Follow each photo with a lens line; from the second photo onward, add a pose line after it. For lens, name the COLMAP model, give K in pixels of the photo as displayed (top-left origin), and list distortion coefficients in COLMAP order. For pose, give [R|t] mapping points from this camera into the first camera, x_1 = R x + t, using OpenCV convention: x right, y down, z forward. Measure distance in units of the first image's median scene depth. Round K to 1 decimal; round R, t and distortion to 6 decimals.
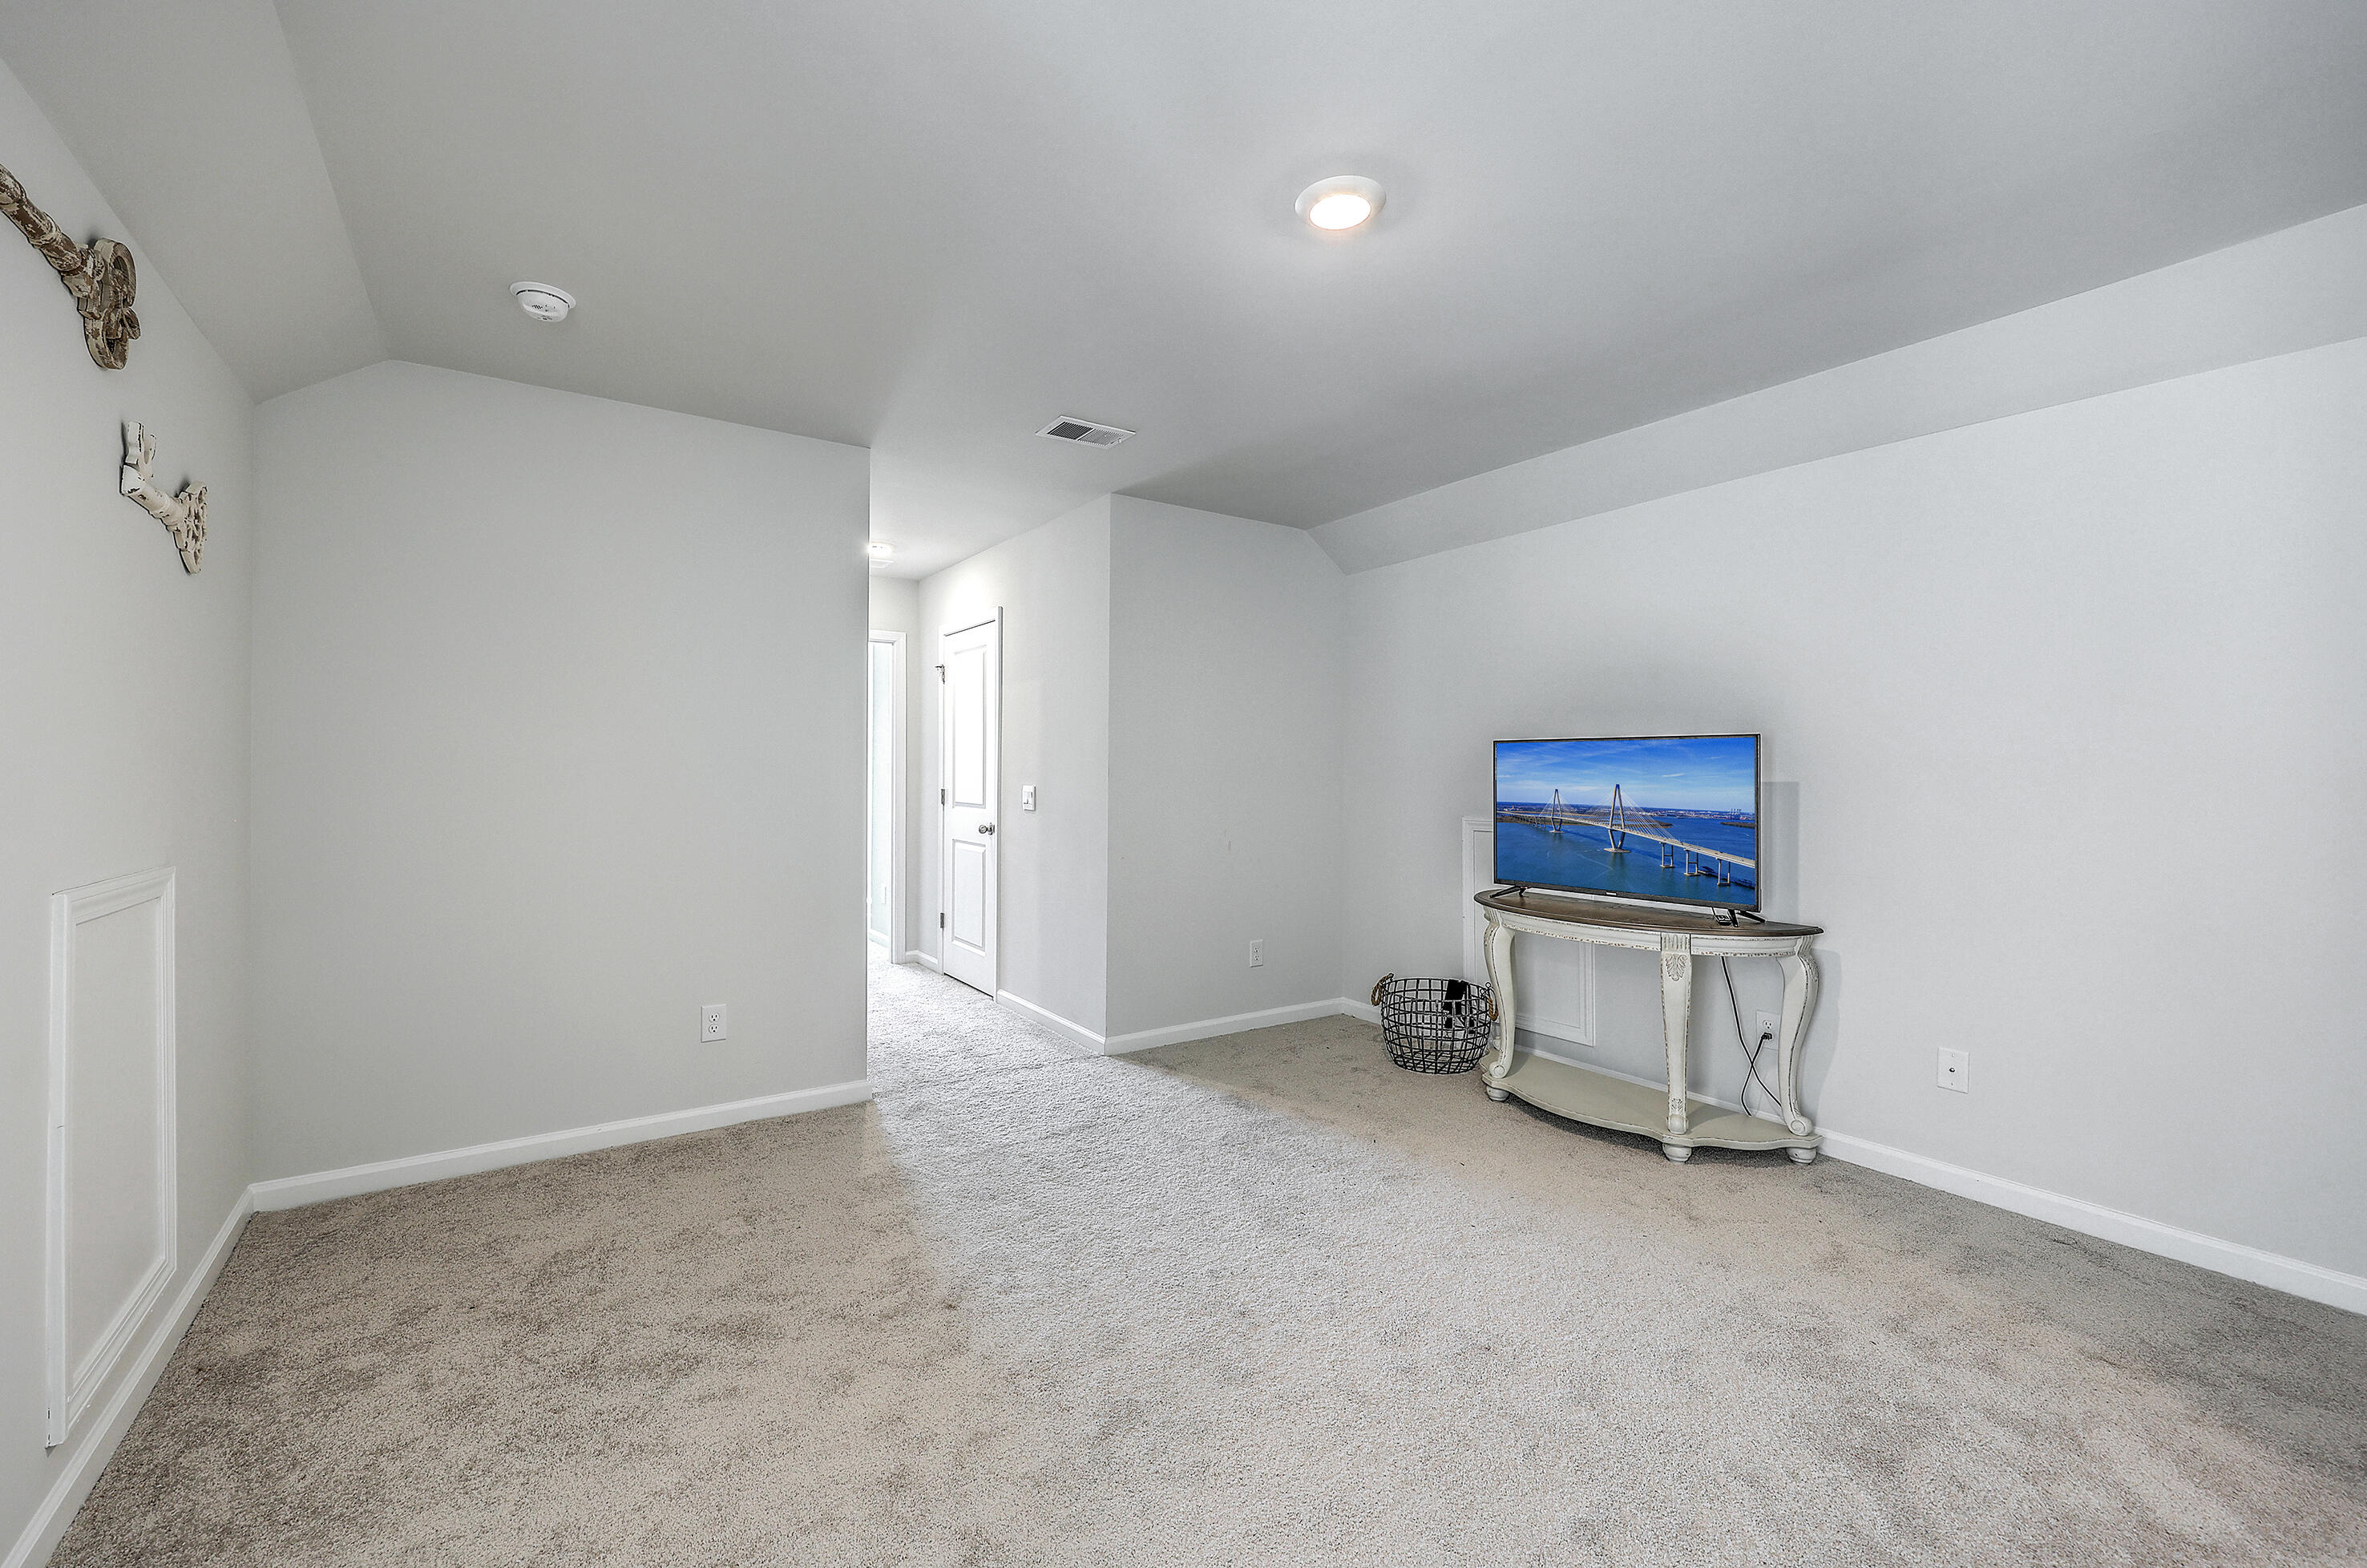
lens RADIAL K [[981.6, 0, 1186.7], [0, 981.6, 768.5], [0, 0, 1]] dist [-0.017783, 0.000114]
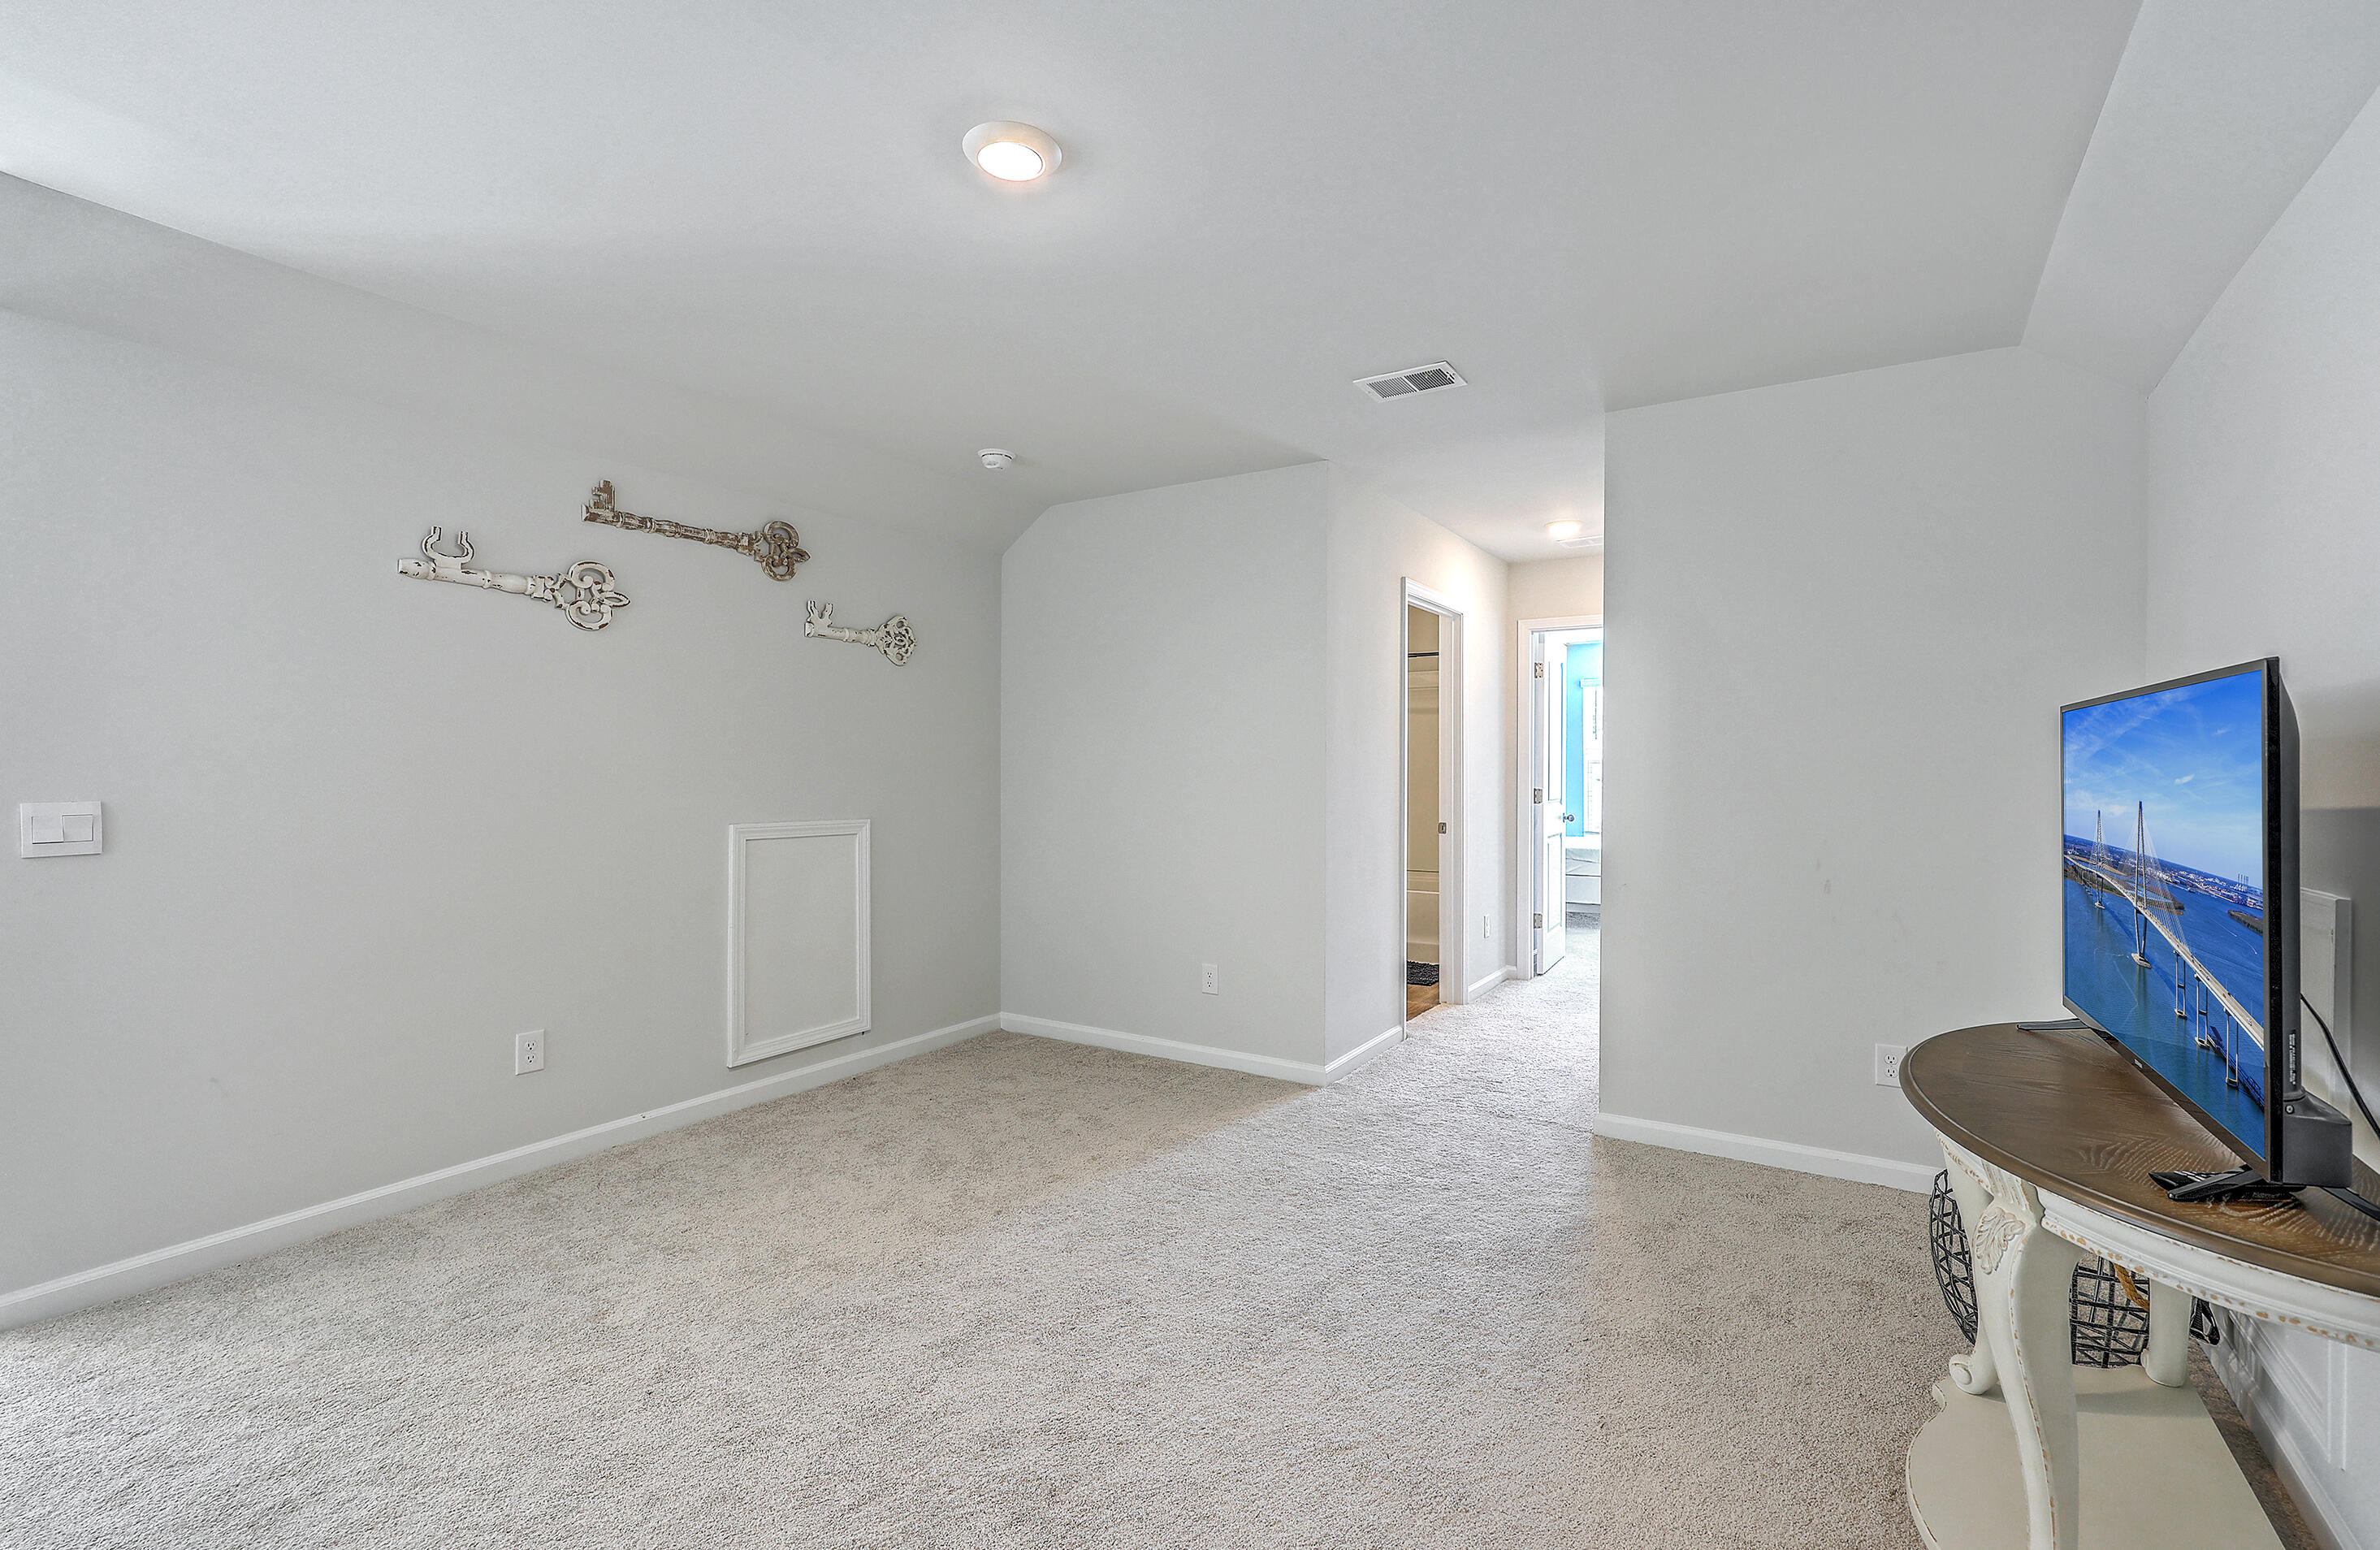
lens RADIAL K [[1025.5, 0, 1190.0], [0, 1025.5, 775.0], [0, 0, 1]] dist [-0.000100, 0.000112]
pose [[0.398067, 0.003028, -0.917351, 0.735748], [0.001374, 0.999991, 0.003897, 0.002329], [0.917355, -0.002812, 0.398059, 0.515298]]
